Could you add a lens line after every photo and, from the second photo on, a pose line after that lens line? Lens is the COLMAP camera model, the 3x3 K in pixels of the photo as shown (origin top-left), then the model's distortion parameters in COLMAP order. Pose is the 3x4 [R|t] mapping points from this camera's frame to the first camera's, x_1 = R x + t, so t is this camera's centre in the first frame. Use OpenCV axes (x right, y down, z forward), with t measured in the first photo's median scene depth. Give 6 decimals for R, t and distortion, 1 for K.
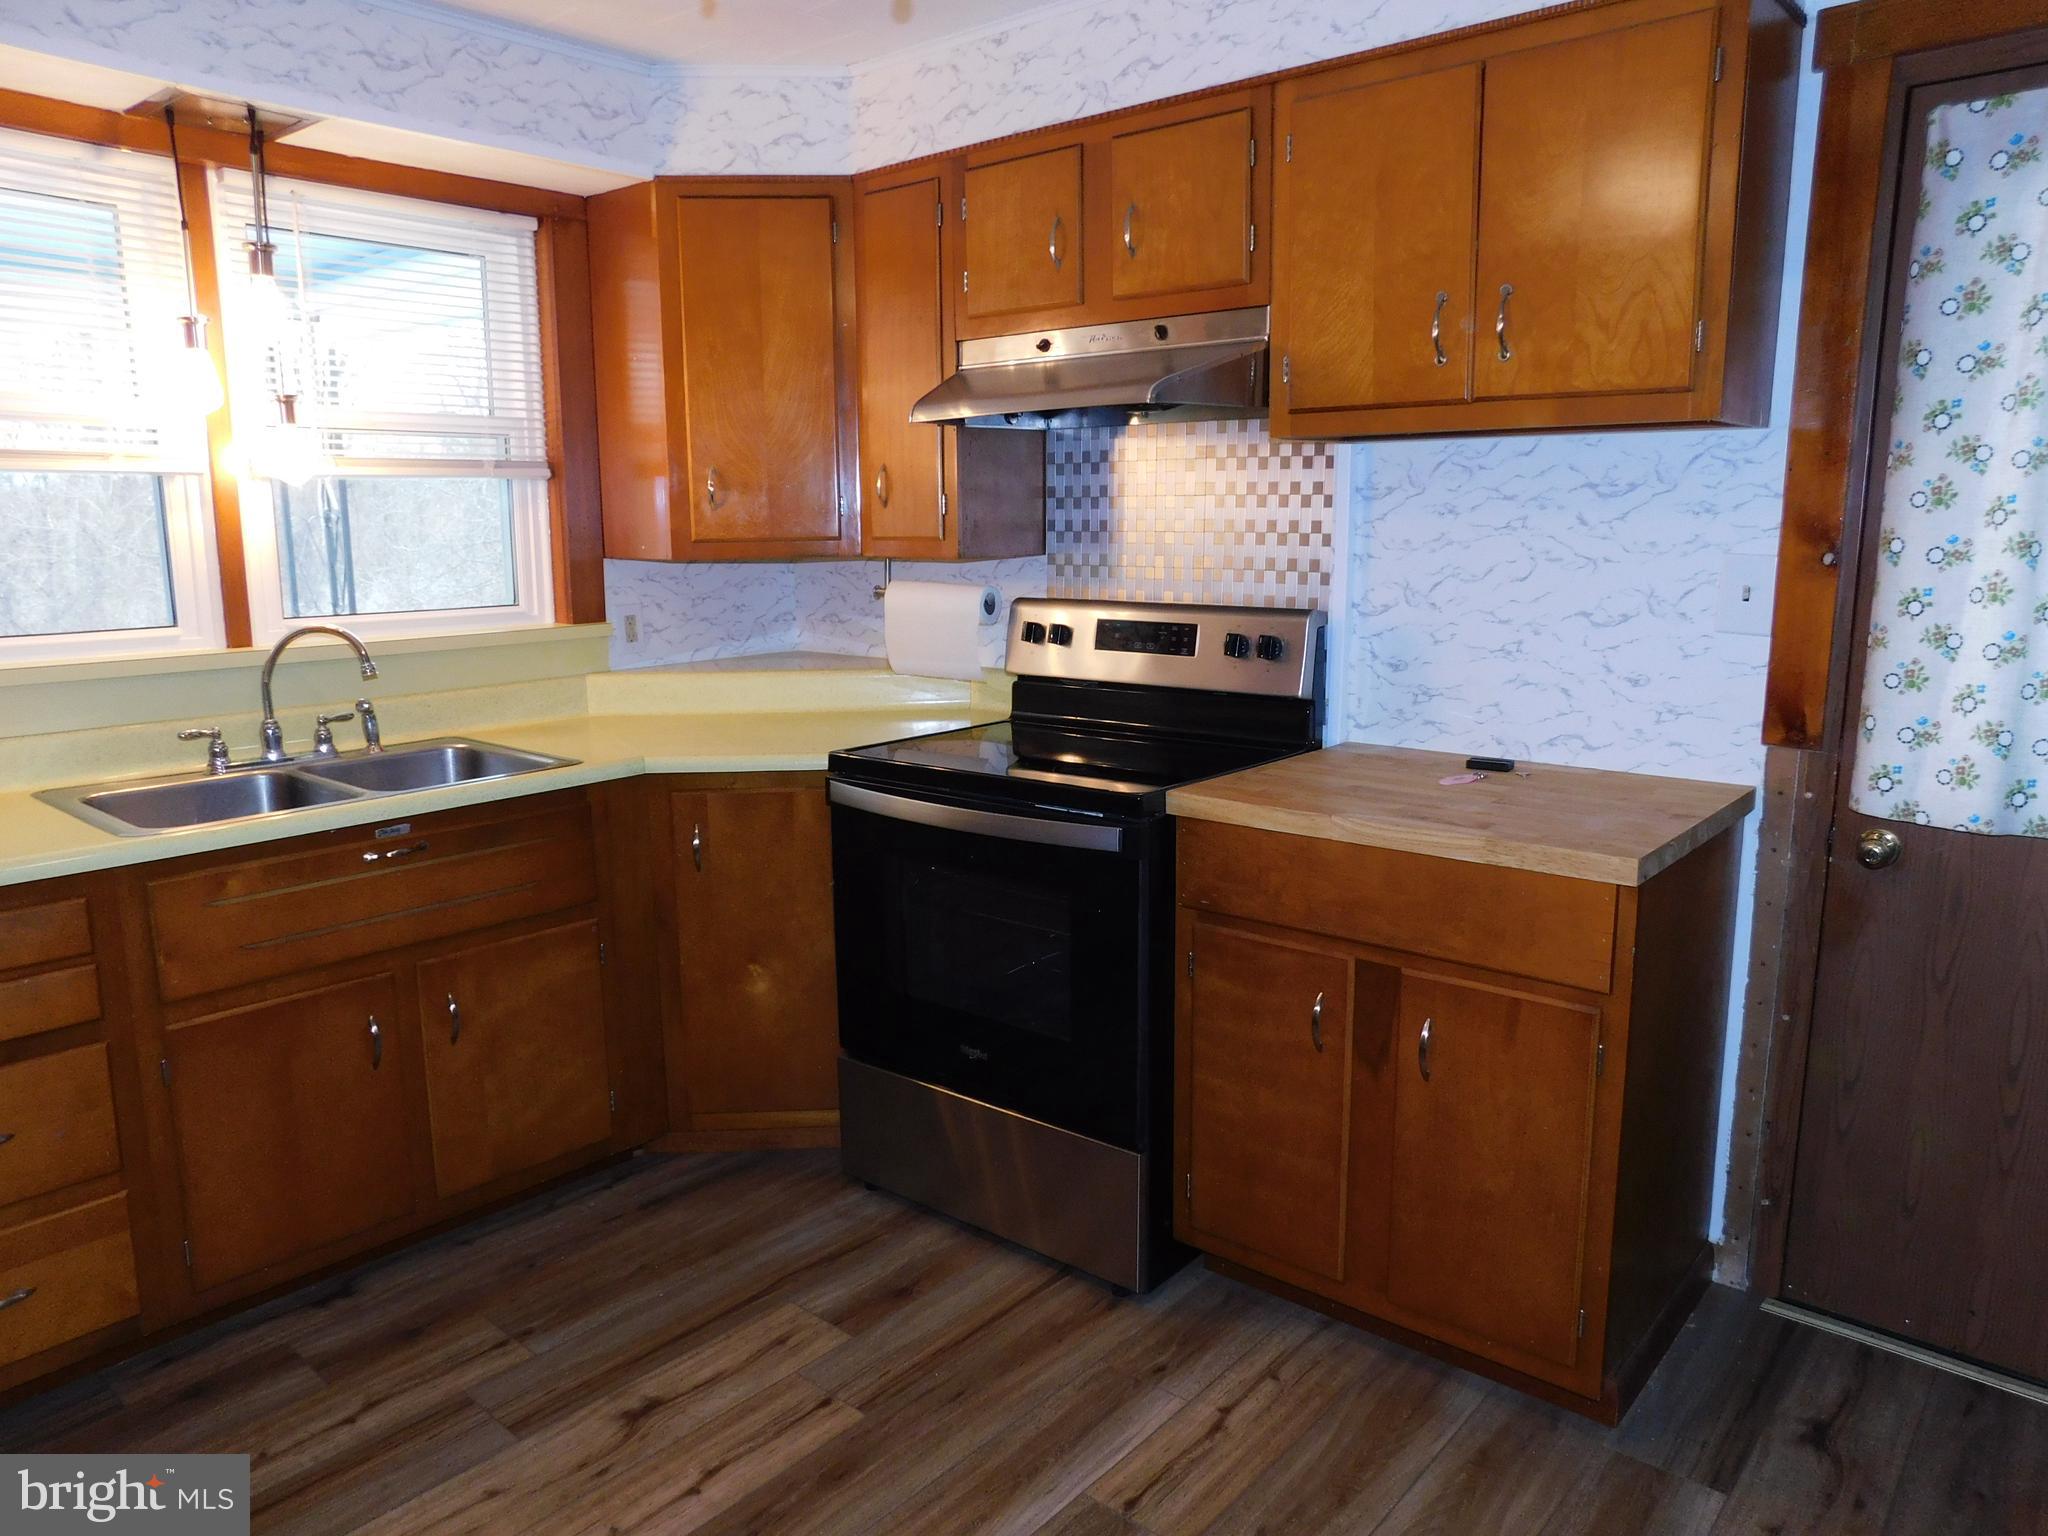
lens RADIAL K [[1395.9, 0, 1022.4], [0, 1395.9, 769.7], [0, 0, 1]] dist [-0.067442, 0.052061]
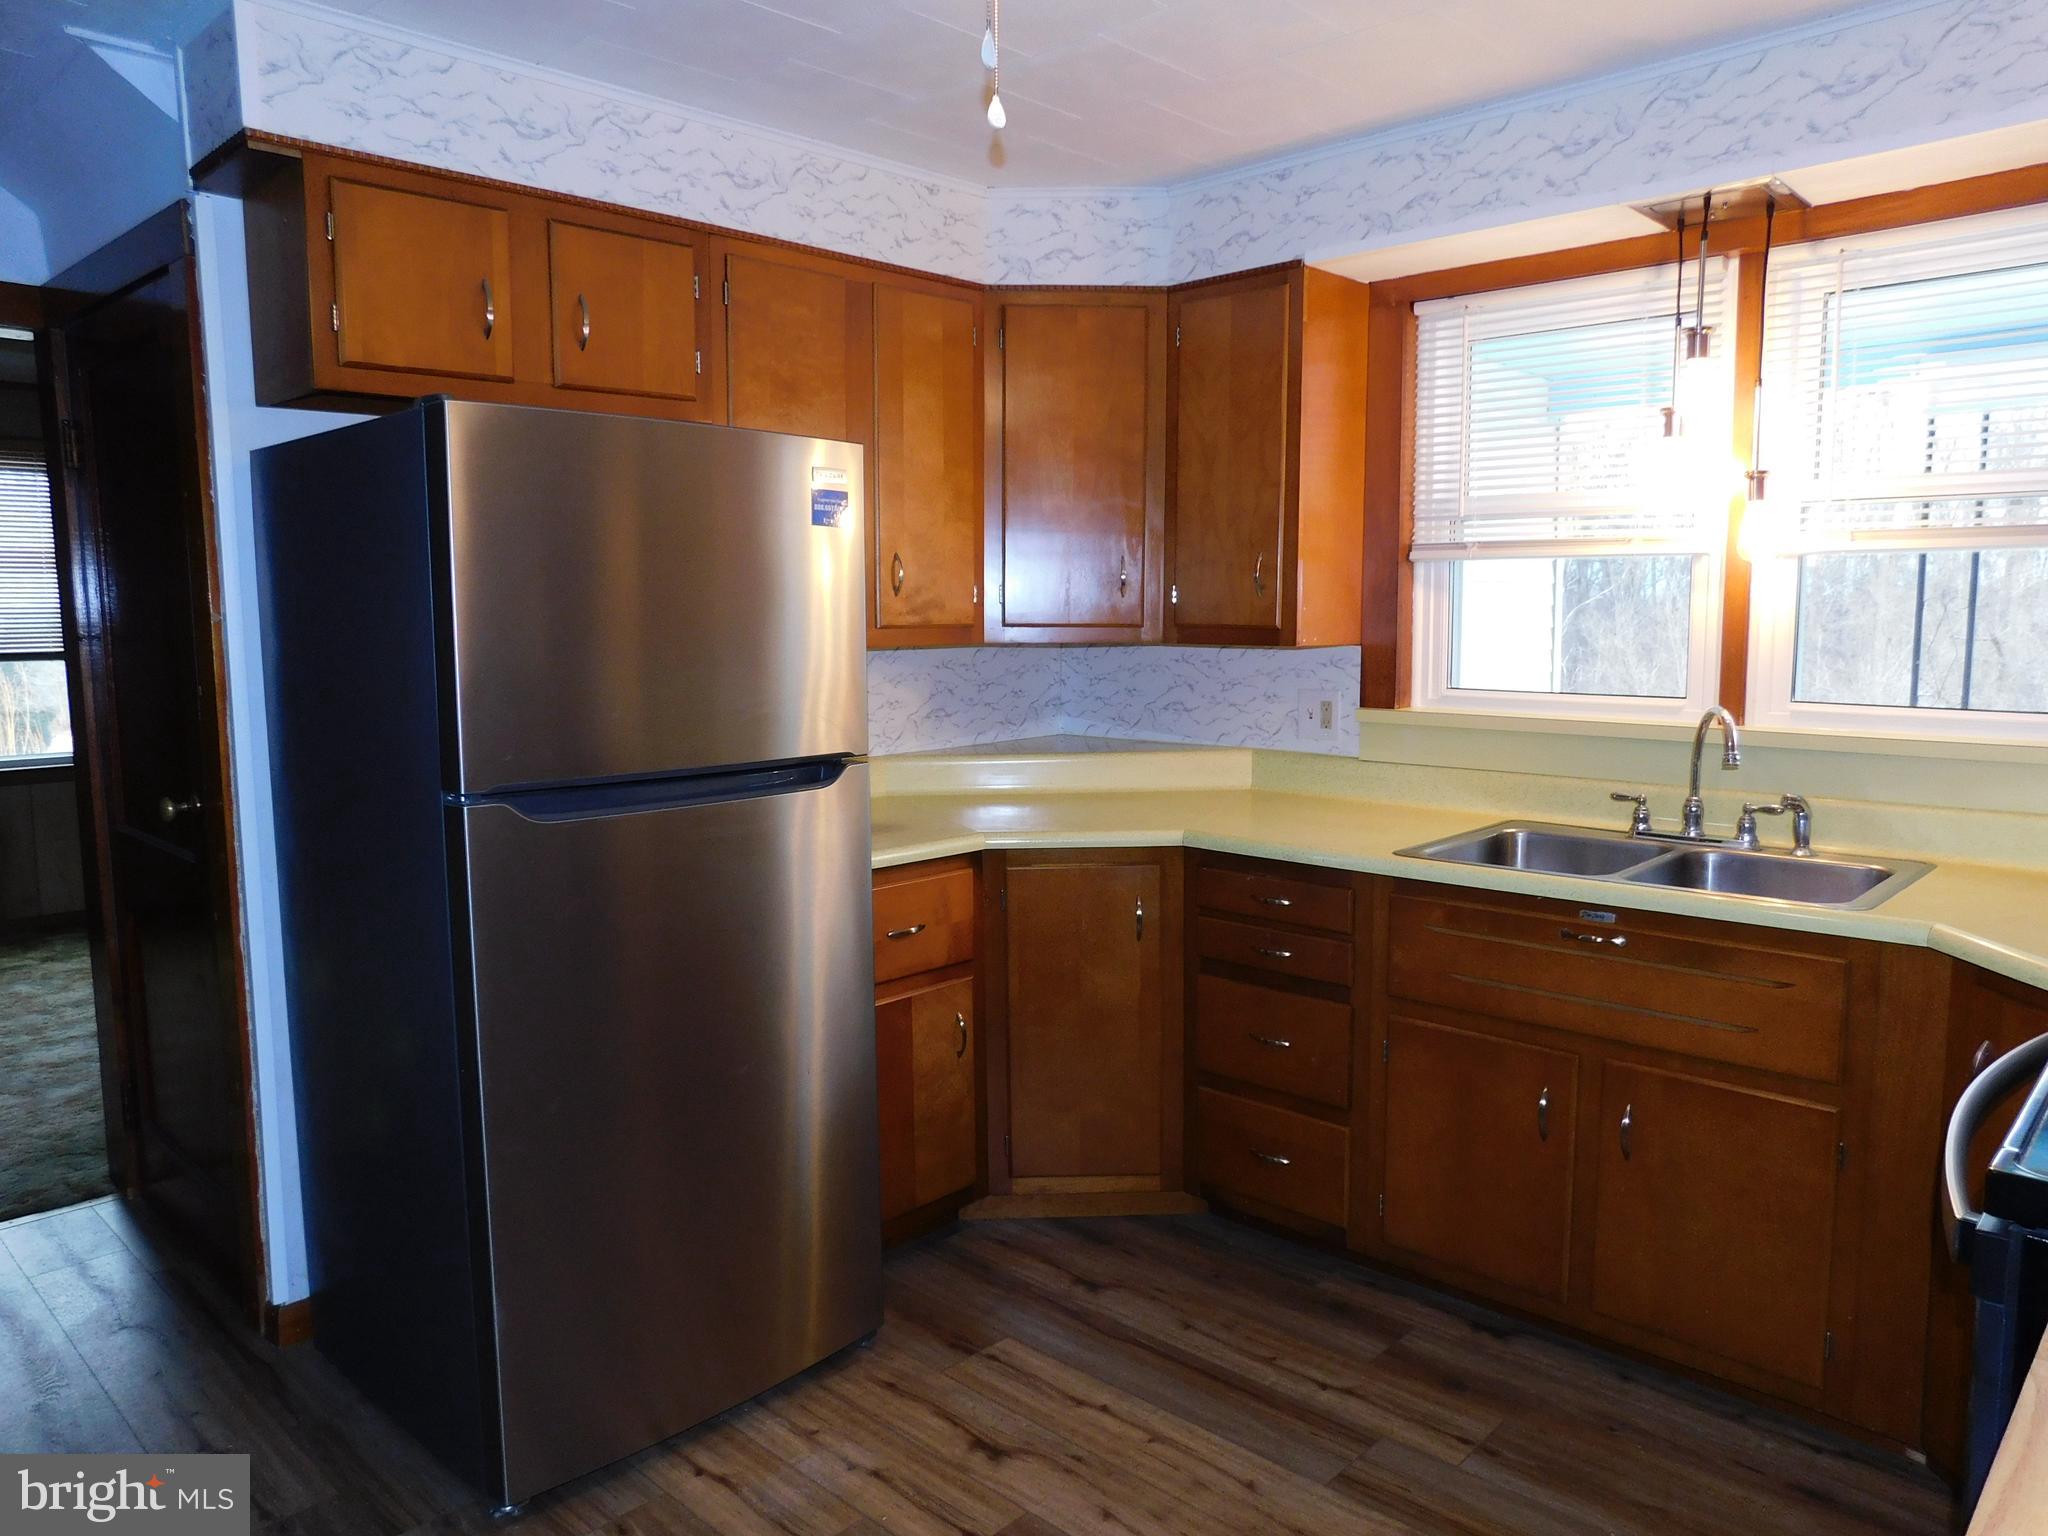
lens RADIAL K [[1395.9, 0, 1012.0], [0, 1395.9, 765.8], [0, 0, 1]] dist [-0.067442, 0.052061]
pose [[-0.039043, 0.128493, -0.990942, 0.495616], [-0.169798, 0.976422, 0.133301, -0.116278], [0.984705, 0.173464, -0.016305, 0.565245]]
